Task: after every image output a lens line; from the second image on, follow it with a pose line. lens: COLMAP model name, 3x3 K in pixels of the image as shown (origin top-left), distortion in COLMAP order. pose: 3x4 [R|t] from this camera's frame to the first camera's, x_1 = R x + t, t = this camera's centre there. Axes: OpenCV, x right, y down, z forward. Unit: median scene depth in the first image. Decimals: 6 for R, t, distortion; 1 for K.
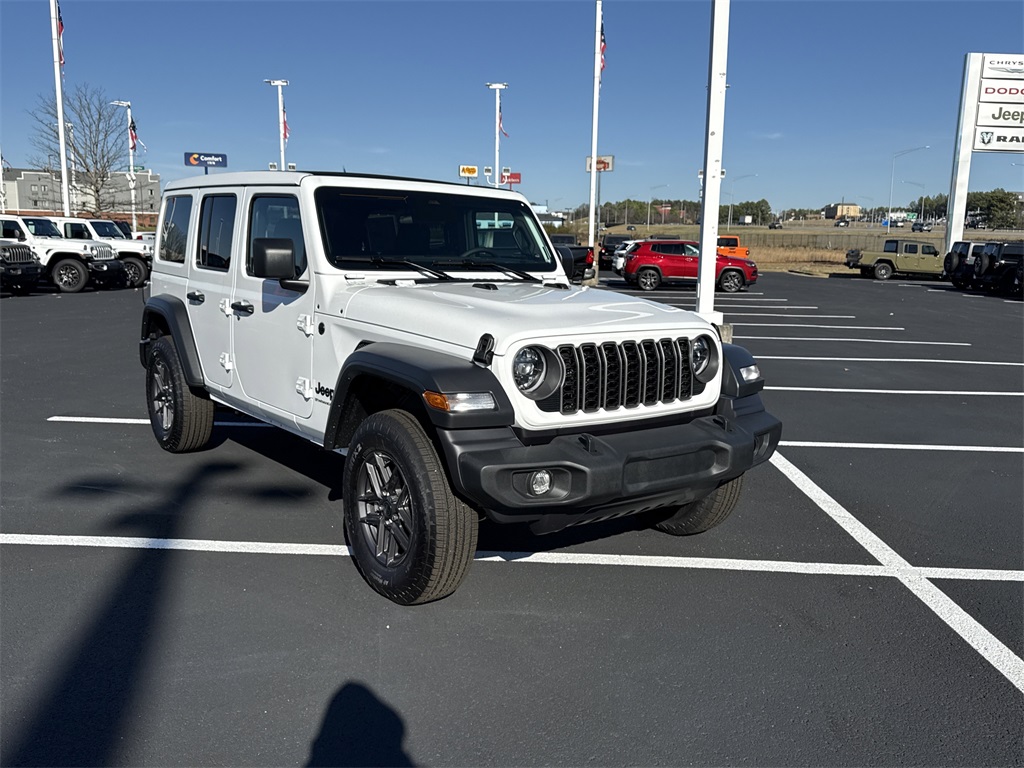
lens RADIAL K [[955.1, 0, 514.2], [0, 955.1, 387.0], [0, 0, 1]] dist [0.037661, 0.000000]
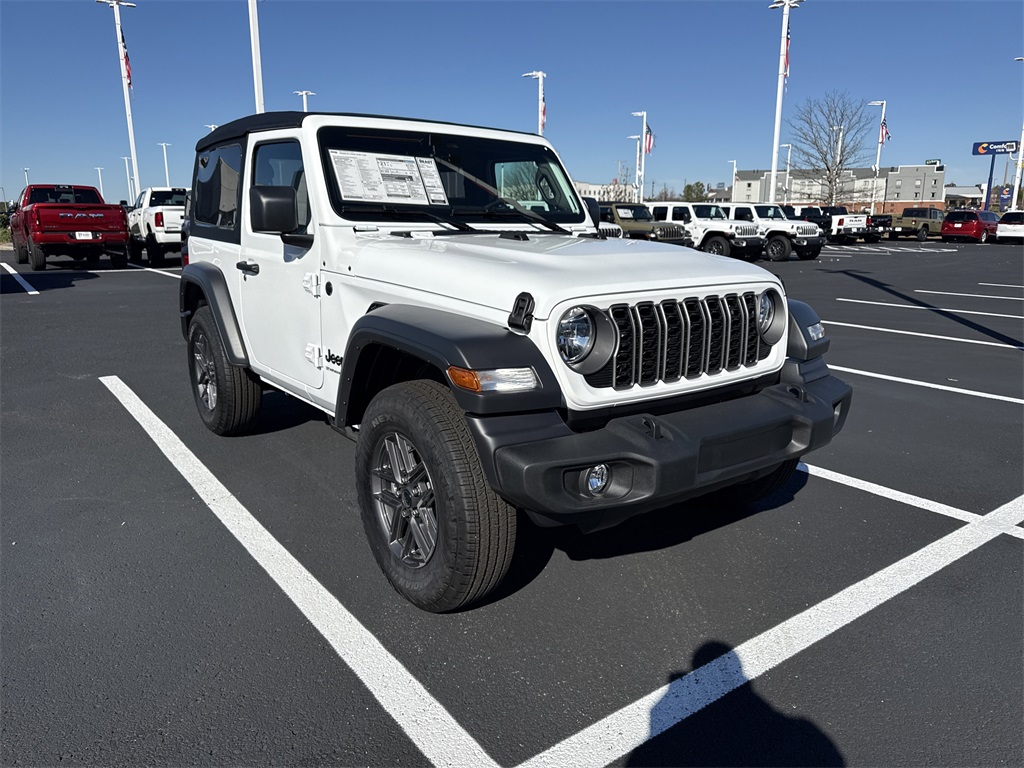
lens RADIAL K [[762.7, 0, 511.0], [0, 762.7, 385.4], [0, 0, 1]] dist [0.039597, 0.019420]
pose [[0.999836, -0.016234, -0.008030, -0.029453], [0.016763, 0.997339, 0.070944, -0.019869], [0.006857, -0.071067, 0.997448, 0.295953]]
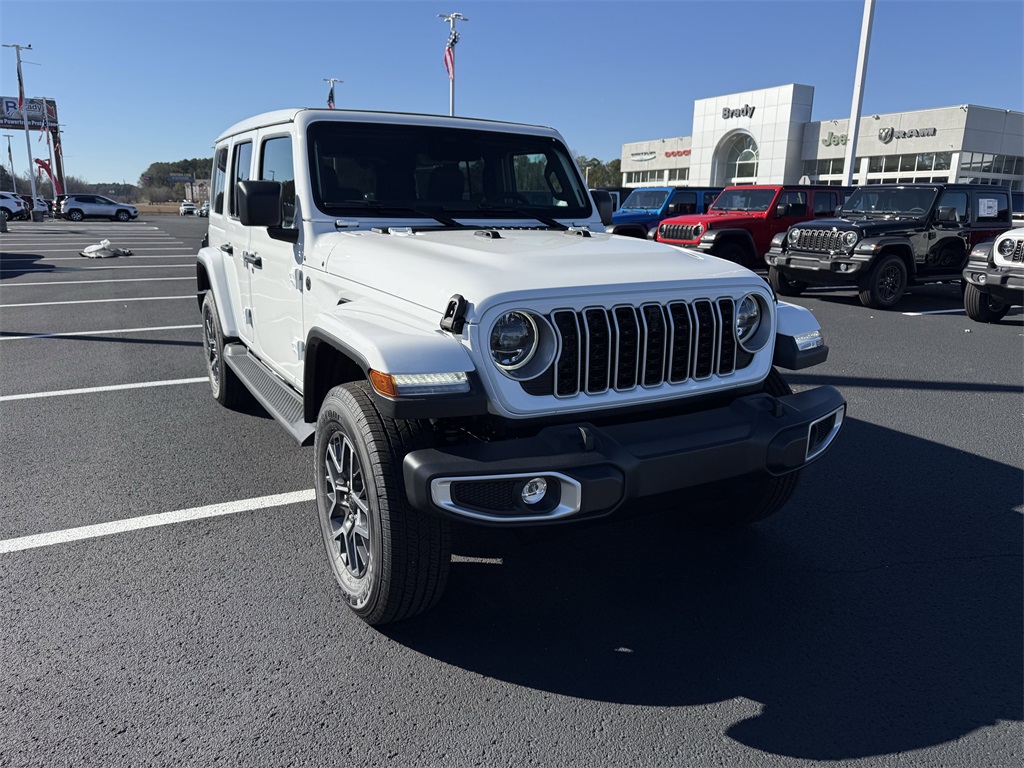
lens RADIAL K [[762.7, 0, 511.6], [0, 762.7, 389.5], [0, 0, 1]] dist [0.039597, 0.019420]
pose [[0.990656, 0.018062, -0.135180, 0.083595], [-0.006338, 0.996218, 0.086657, -0.027284], [0.136234, -0.084991, 0.987024, 0.325275]]
